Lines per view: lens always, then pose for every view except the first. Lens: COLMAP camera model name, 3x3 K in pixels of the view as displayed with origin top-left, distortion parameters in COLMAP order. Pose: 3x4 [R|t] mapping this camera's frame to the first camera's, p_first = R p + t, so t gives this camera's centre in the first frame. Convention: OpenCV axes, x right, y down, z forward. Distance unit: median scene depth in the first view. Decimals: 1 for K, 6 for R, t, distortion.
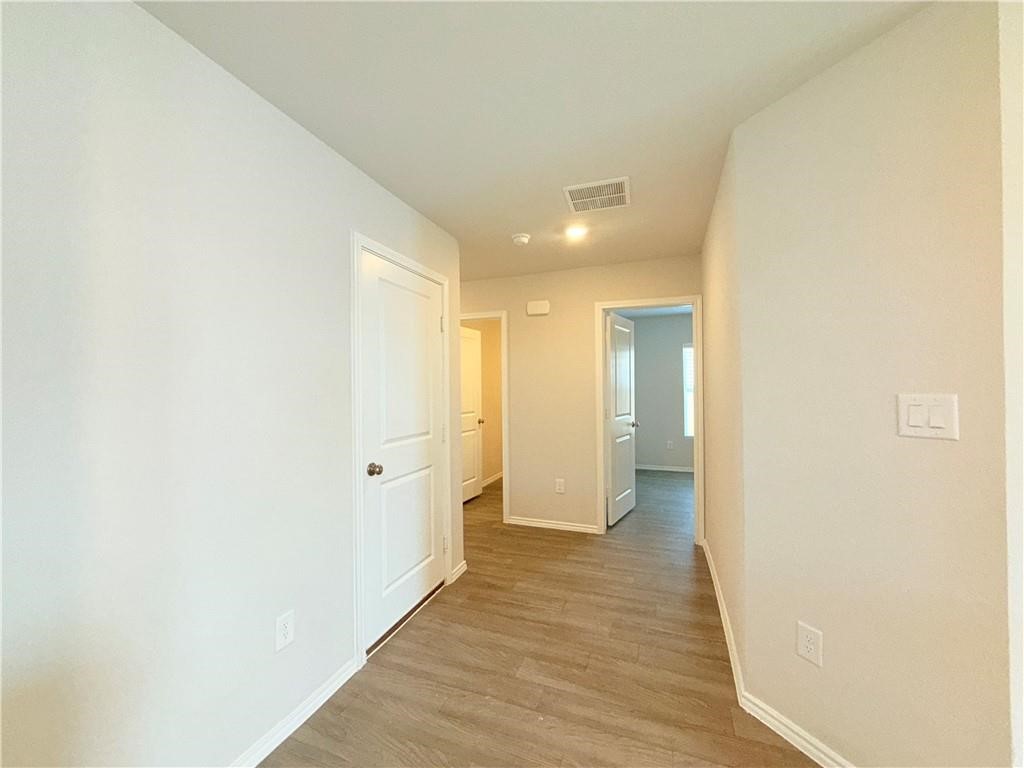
lens RADIAL K [[406.7, 0, 511.4], [0, 406.7, 385.4], [0, 0, 1]] dist [-0.002582, 0.000963]
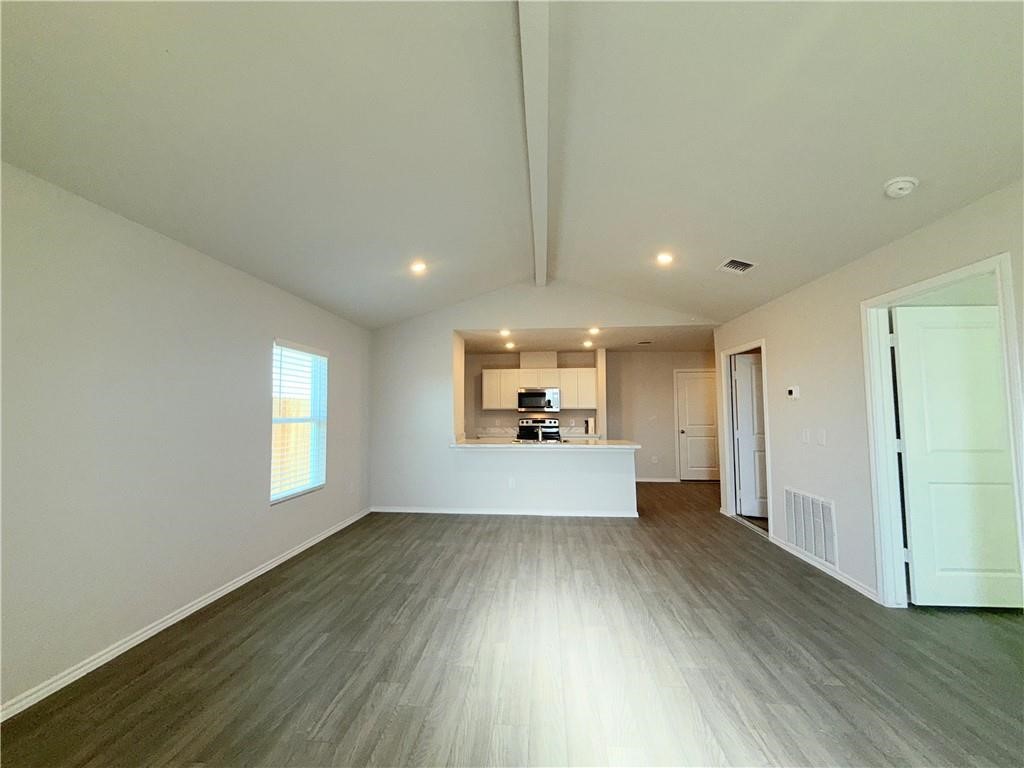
lens RADIAL K [[406.7, 0, 508.9], [0, 406.7, 381.9], [0, 0, 1]] dist [-0.002582, 0.000963]
pose [[0.263021, -0.058882, -0.962992, 1.612972], [0.008982, 0.998242, -0.058584, -0.023862], [0.964748, 0.006759, 0.263088, -0.850955]]
